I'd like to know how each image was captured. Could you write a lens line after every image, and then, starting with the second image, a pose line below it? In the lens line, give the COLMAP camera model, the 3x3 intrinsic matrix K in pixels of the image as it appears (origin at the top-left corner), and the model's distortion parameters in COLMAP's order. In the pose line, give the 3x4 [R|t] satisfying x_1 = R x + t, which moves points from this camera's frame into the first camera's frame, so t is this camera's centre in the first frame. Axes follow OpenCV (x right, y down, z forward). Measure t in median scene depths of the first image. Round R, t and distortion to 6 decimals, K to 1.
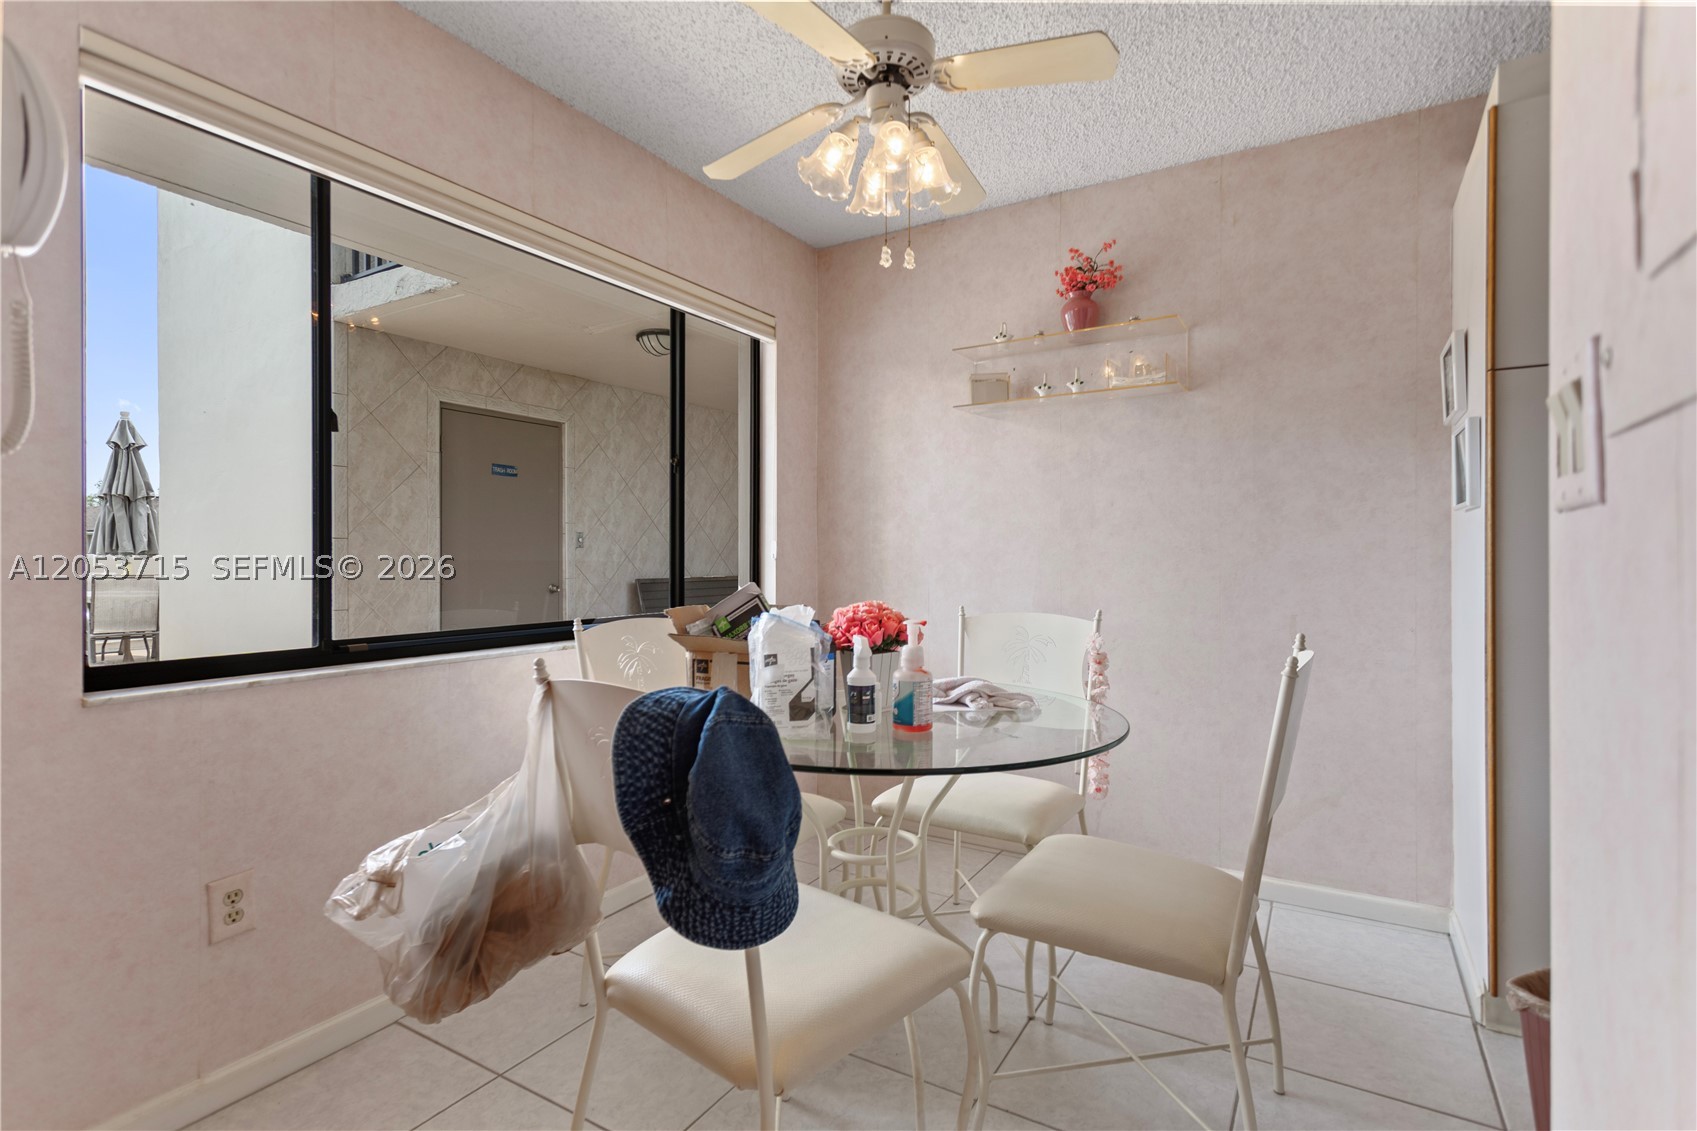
lens RADIAL K [[813.9, 0, 854.6], [0, 813.9, 556.0], [0, 0, 1]] dist [0.002533, 0.000960]
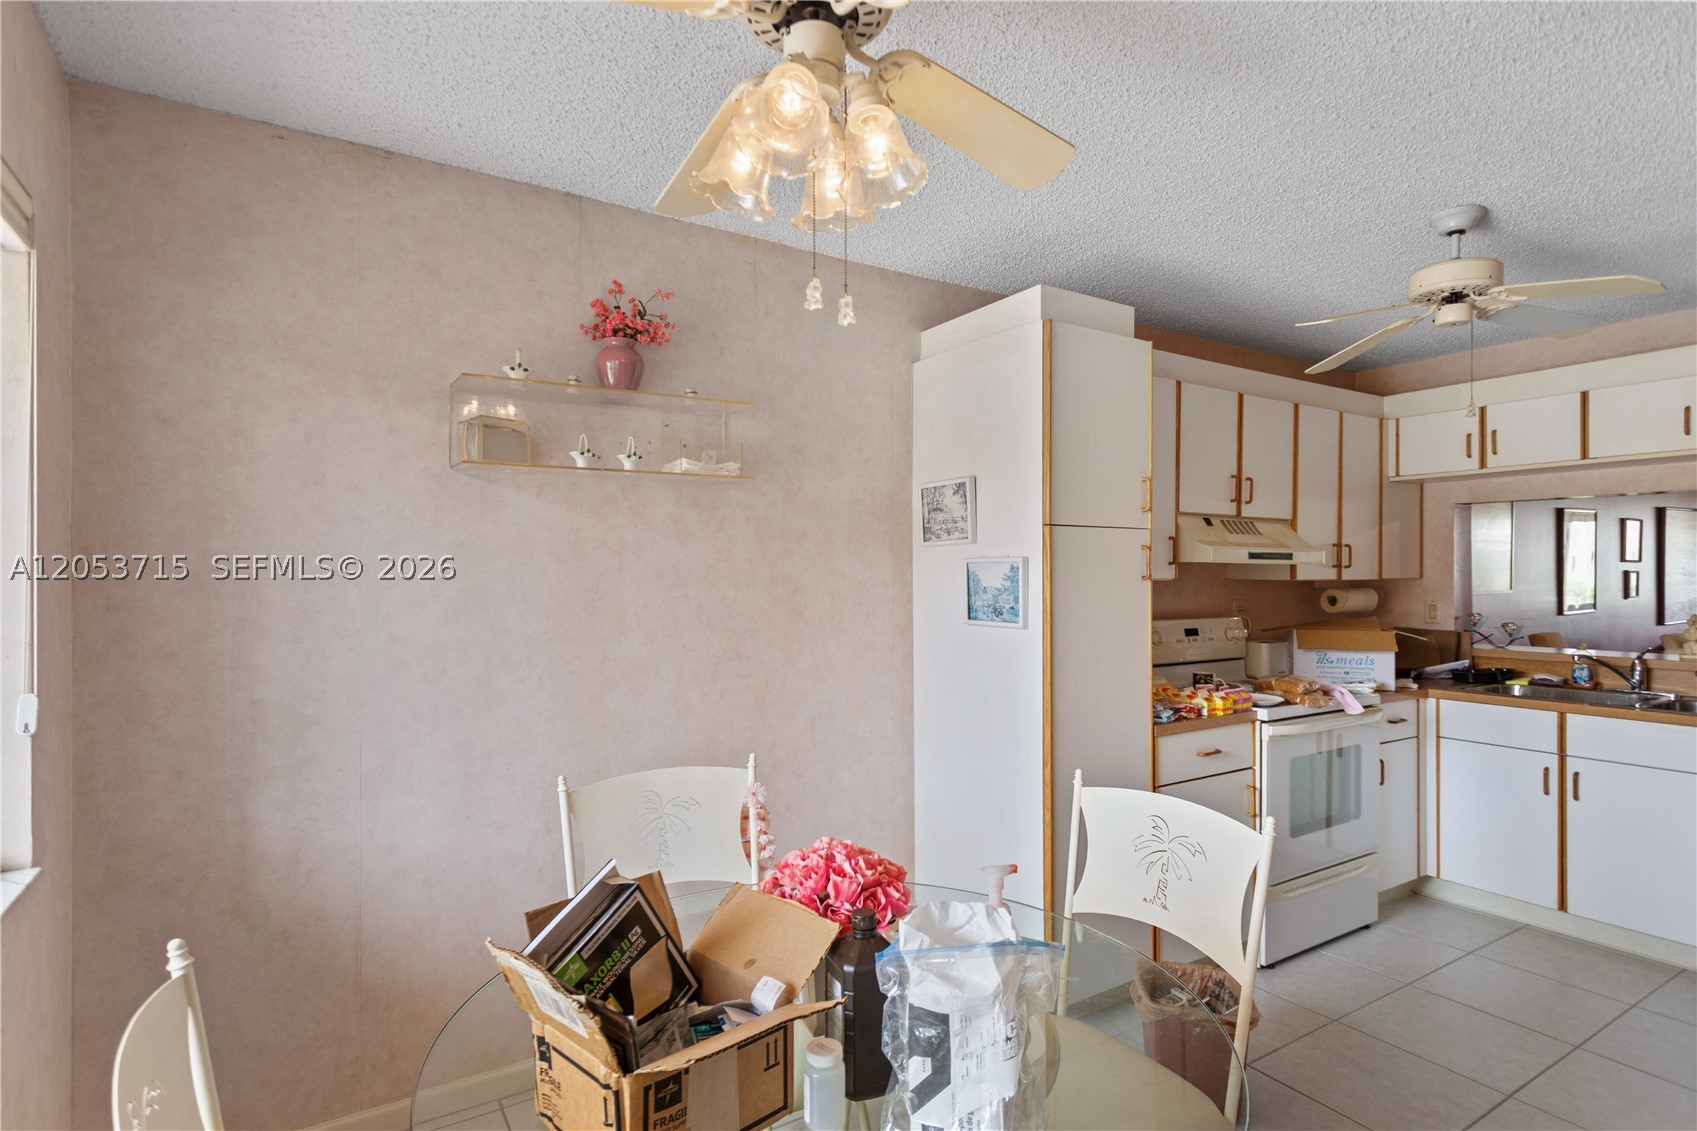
lens RADIAL K [[851.1, 0, 816.6], [0, 851.1, 570.2], [0, 0, 1]] dist [0.004257, 0.000501]
pose [[0.461490, 0.002308, 0.887142, -0.353097], [0.001565, 0.999993, -0.003415, -0.094465], [-0.887144, 0.002964, 0.461483, 0.439508]]
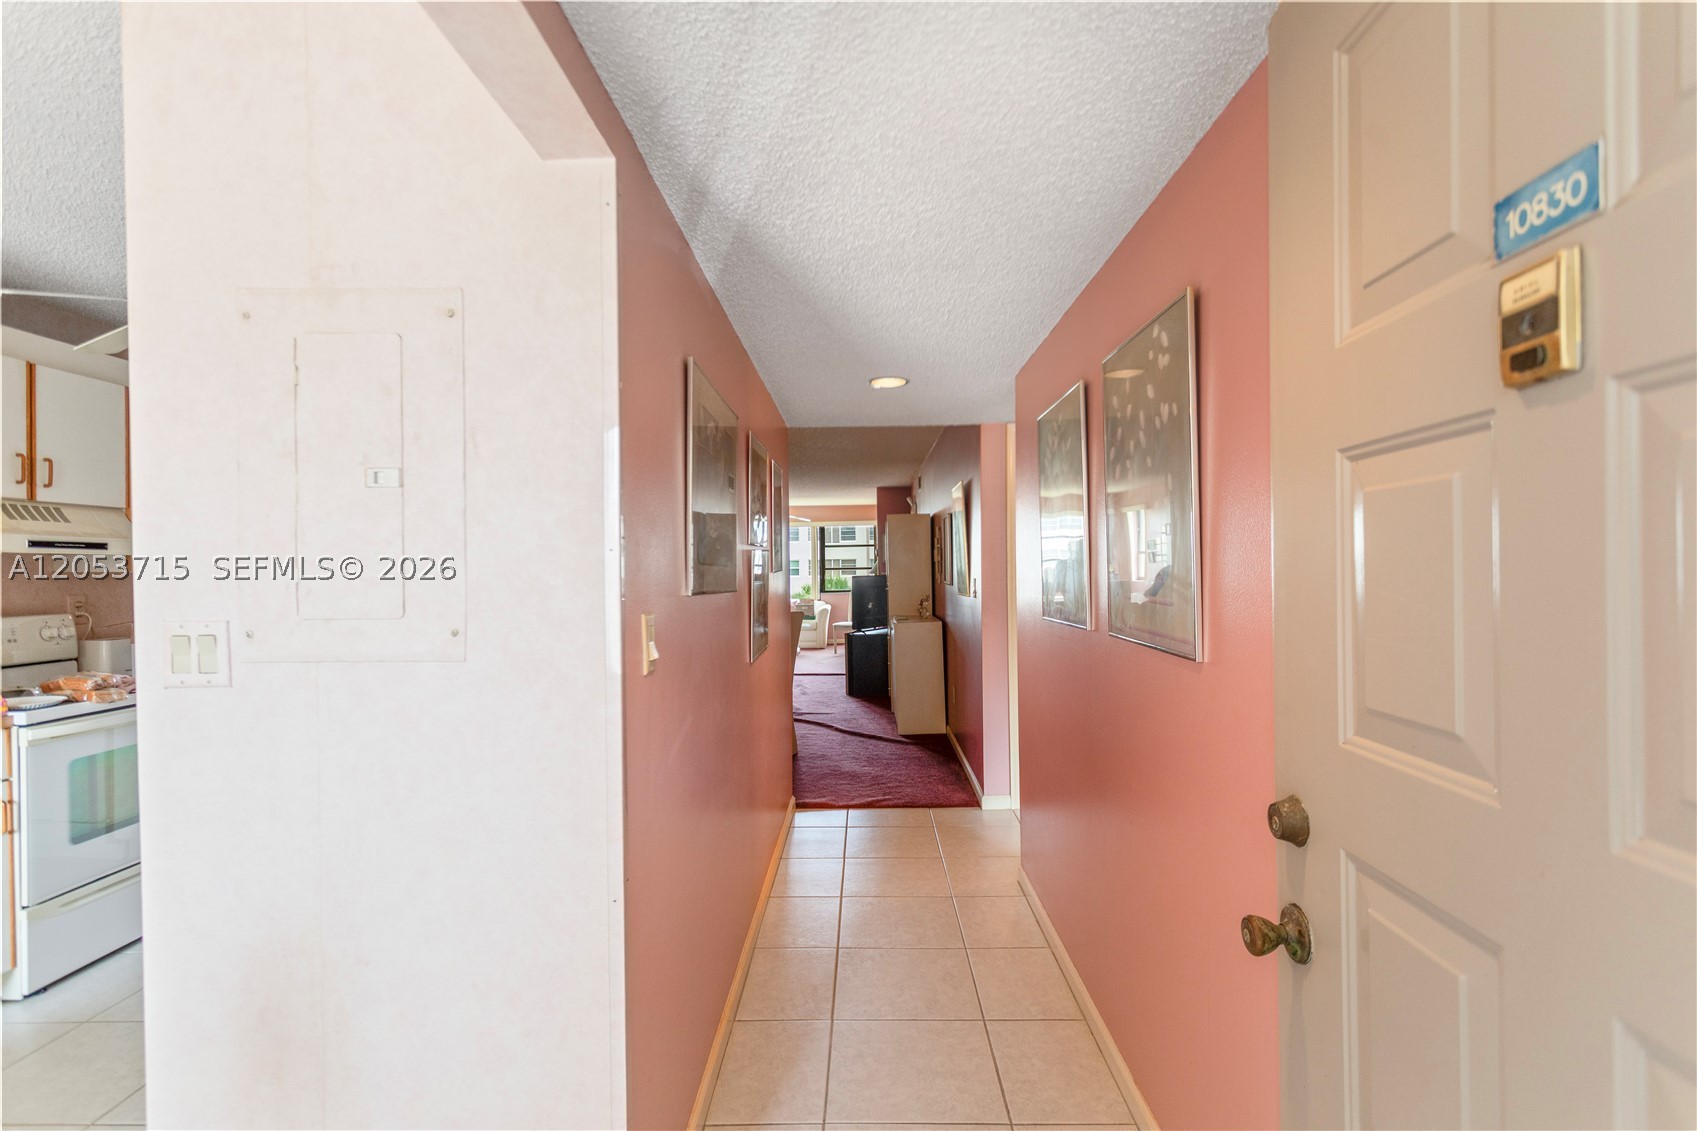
lens RADIAL K [[836.0, 0, 848.5], [0, 836.0, 565.5], [0, 0, 1]] dist [0.003915, 0.000193]
pose [[-0.507428, 0.008498, 0.861652, -0.440078], [0.012893, 0.999914, -0.002269, -0.076962], [-0.861598, 0.009958, -0.507494, 0.129363]]
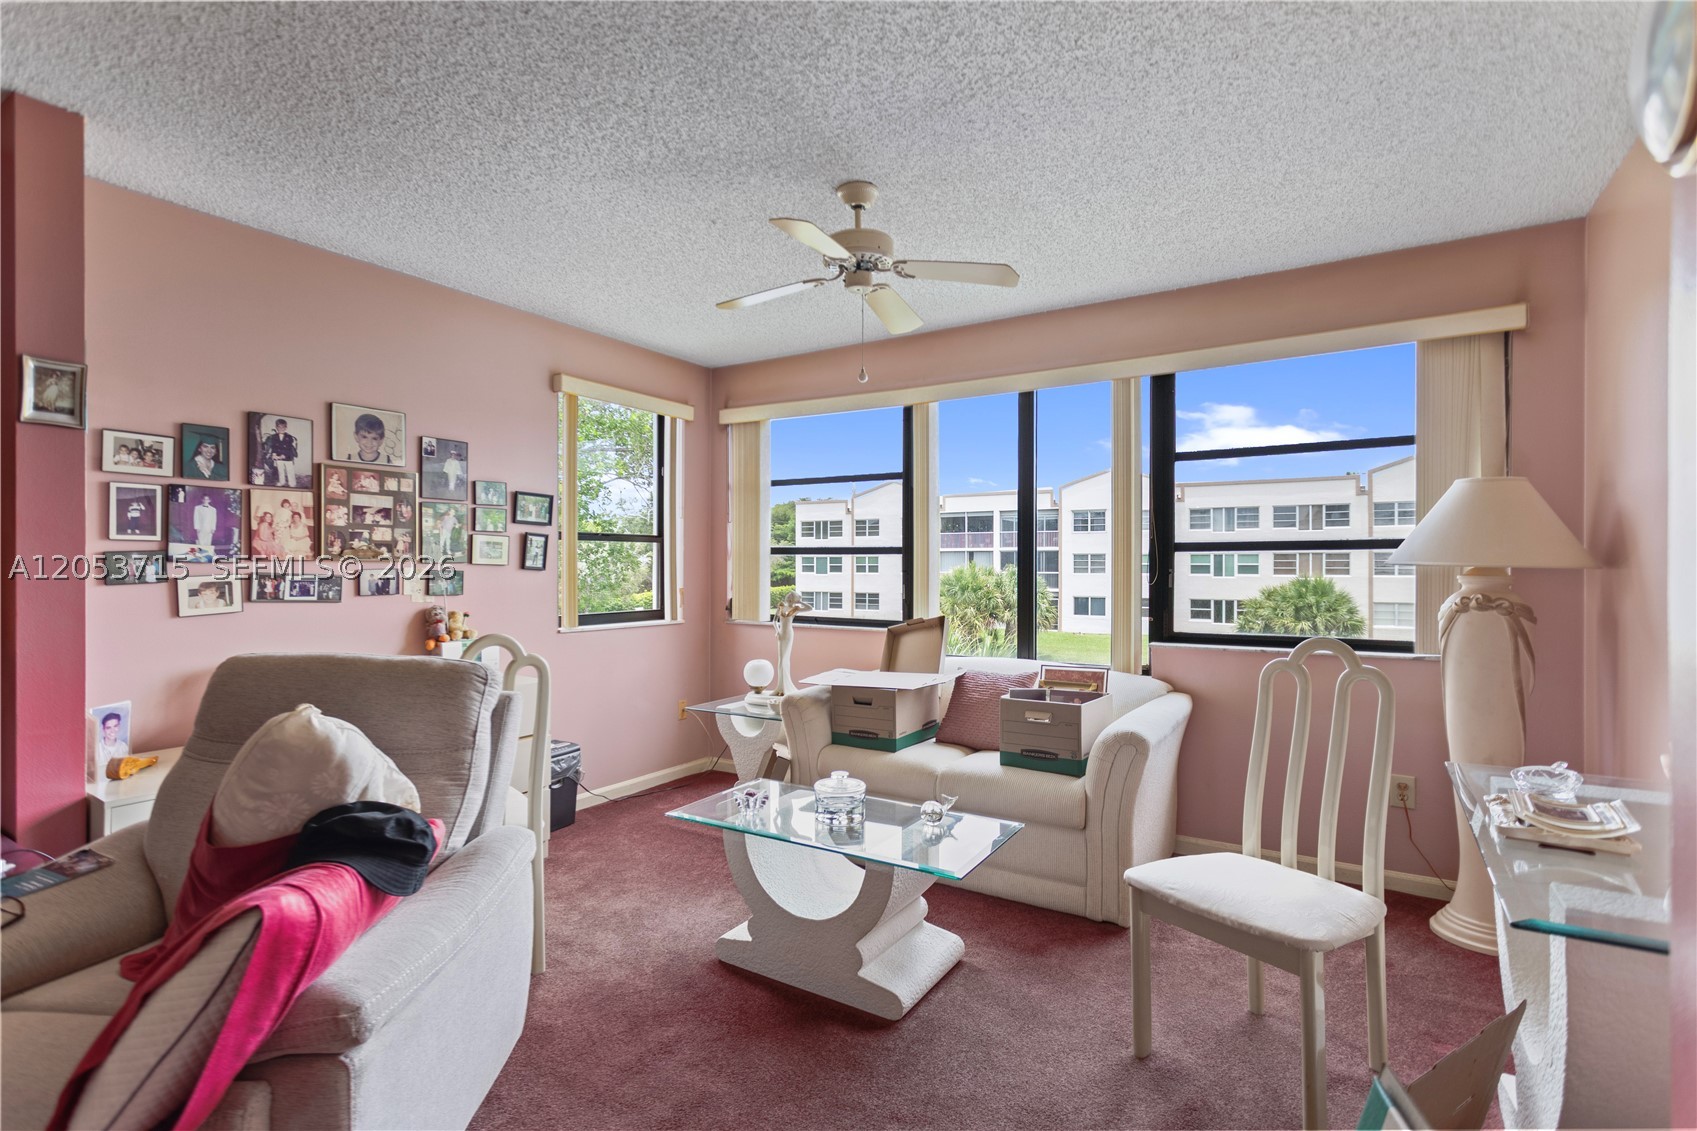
lens RADIAL K [[851.1, 0, 816.6], [0, 851.1, 570.2], [0, 0, 1]] dist [0.004257, 0.000501]
pose [[0.040049, -0.005077, 0.999185, 2.160981], [0.000685, 0.999987, 0.005053, -0.047933], [-0.999197, 0.000482, 0.040052, -1.494783]]
